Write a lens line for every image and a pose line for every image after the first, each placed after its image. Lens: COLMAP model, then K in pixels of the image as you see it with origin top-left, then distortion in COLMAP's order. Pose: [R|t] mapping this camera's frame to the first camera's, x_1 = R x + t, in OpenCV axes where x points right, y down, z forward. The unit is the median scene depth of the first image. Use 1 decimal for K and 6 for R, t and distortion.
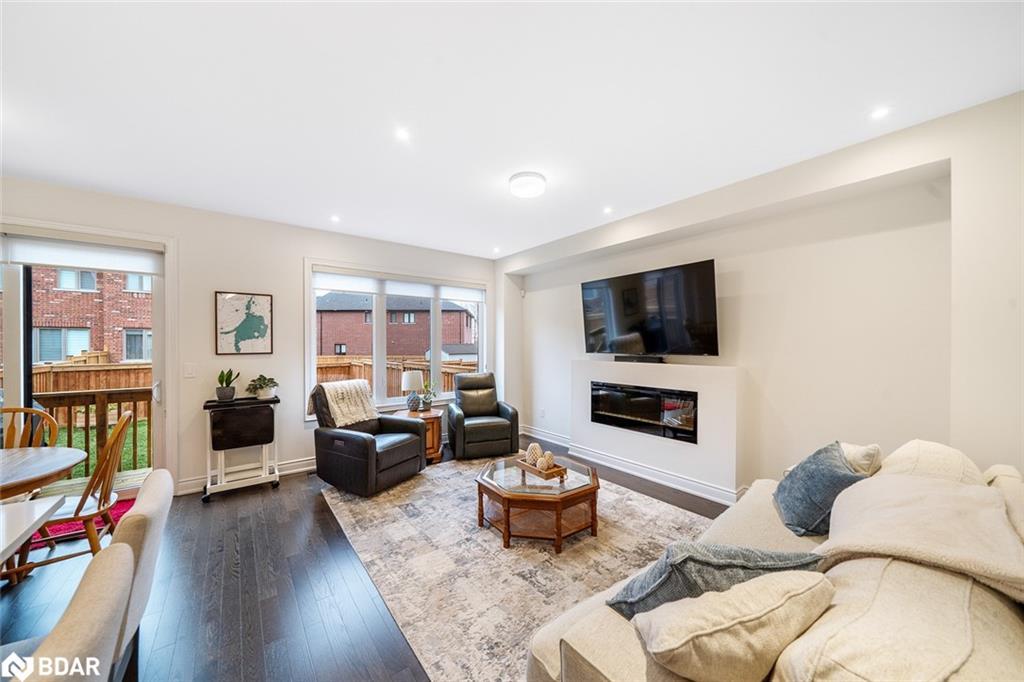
lens RADIAL K [[356.2, 0, 512.0], [0, 356.2, 341.0], [0, 0, 1]] dist [-0.000202, -0.000045]
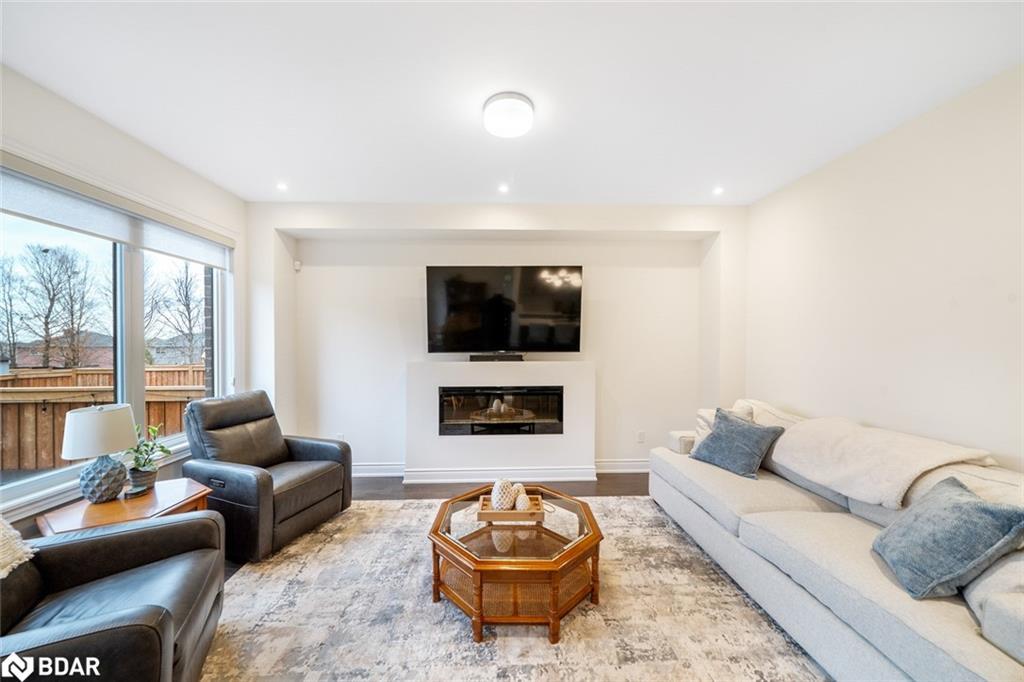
lens RADIAL K [[356.2, 0, 512.0], [0, 356.2, 341.0], [0, 0, 1]] dist [-0.000202, -0.000045]
pose [[0.592654, -0.001468, 0.805456, -0.350415], [-0.003988, 0.999981, 0.004757, 0.001759], [-0.805447, -0.006032, 0.592637, 0.381314]]
